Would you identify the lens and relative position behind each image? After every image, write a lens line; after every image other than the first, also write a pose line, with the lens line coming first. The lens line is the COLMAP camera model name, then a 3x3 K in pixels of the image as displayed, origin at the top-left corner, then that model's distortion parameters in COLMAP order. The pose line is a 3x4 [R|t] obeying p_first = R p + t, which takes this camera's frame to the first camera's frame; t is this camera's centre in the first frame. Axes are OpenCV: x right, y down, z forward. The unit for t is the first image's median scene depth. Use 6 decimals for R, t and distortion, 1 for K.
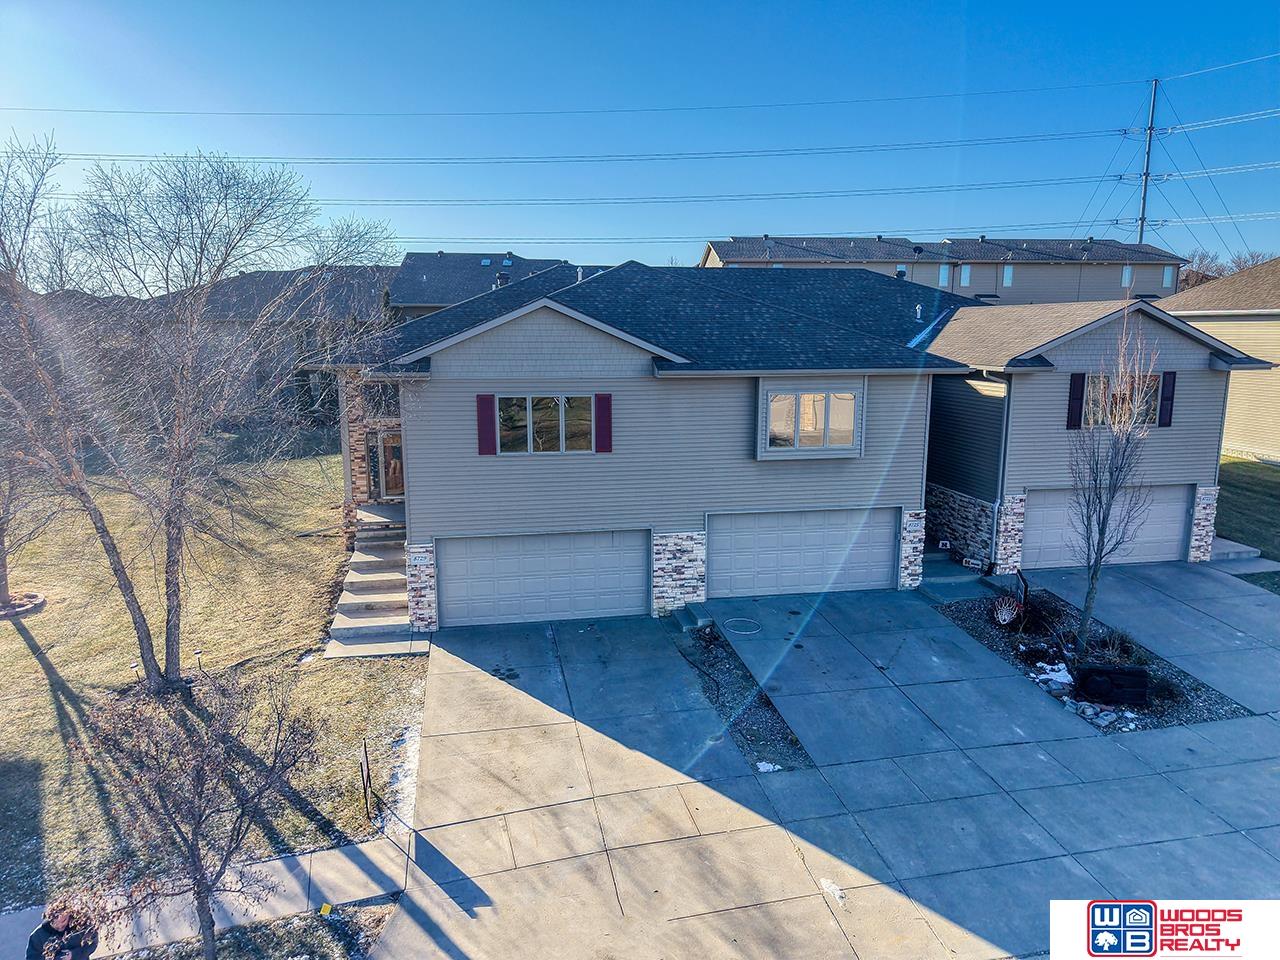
lens RADIAL K [[856.0, 0, 635.0], [0, 856.0, 475.9], [0, 0, 1]] dist [0.034452, -0.043504]
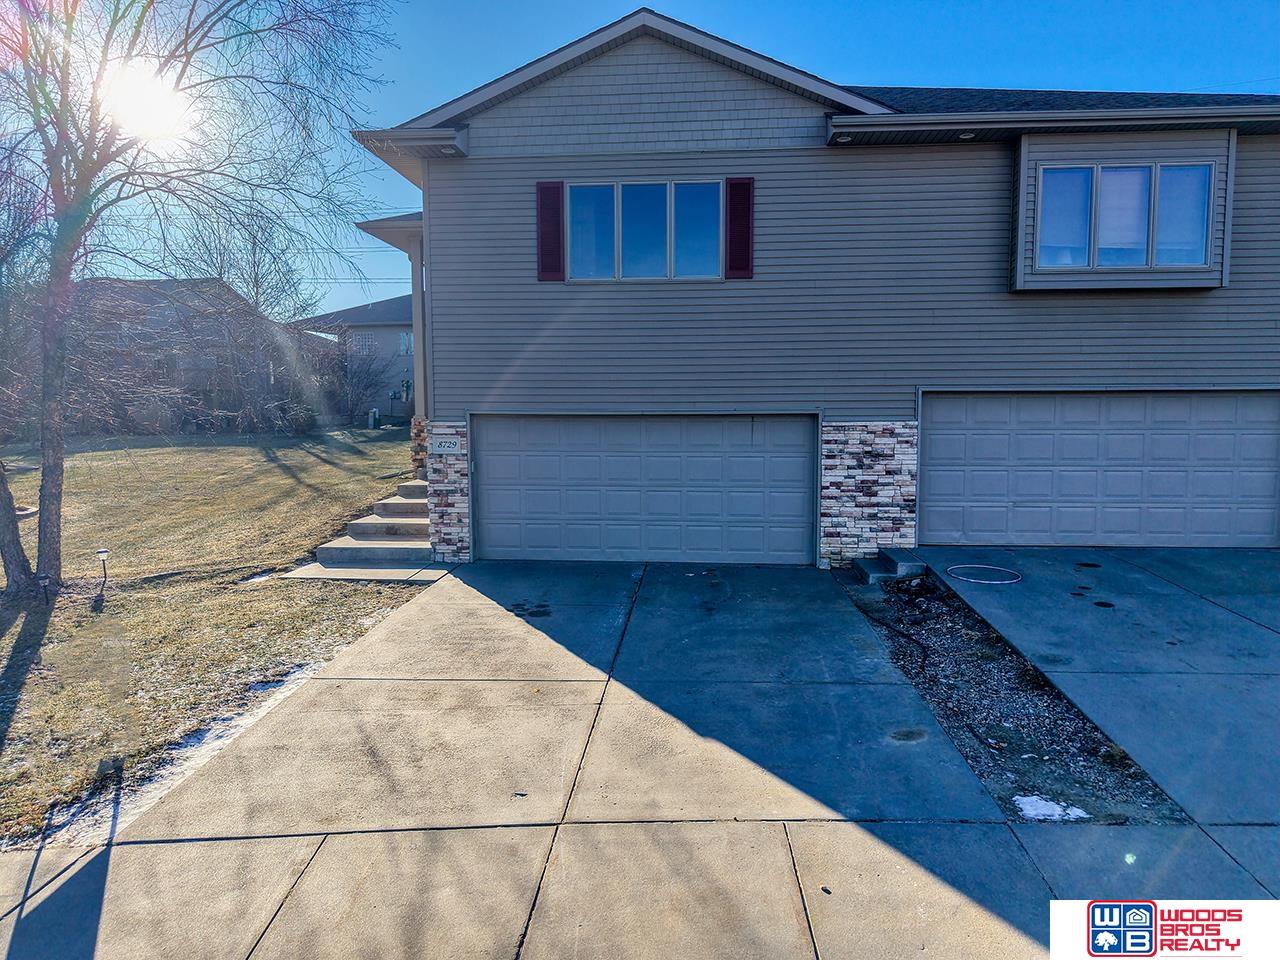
lens RADIAL K [[856.0, 0, 637.0], [0, 856.0, 487.0], [0, 0, 1]] dist [0.034452, -0.043504]
pose [[0.964655, 0.020164, -0.262743, 0.056539], [-0.040076, 0.996696, -0.070649, 0.166904], [0.260450, 0.078682, 0.962276, 0.418713]]
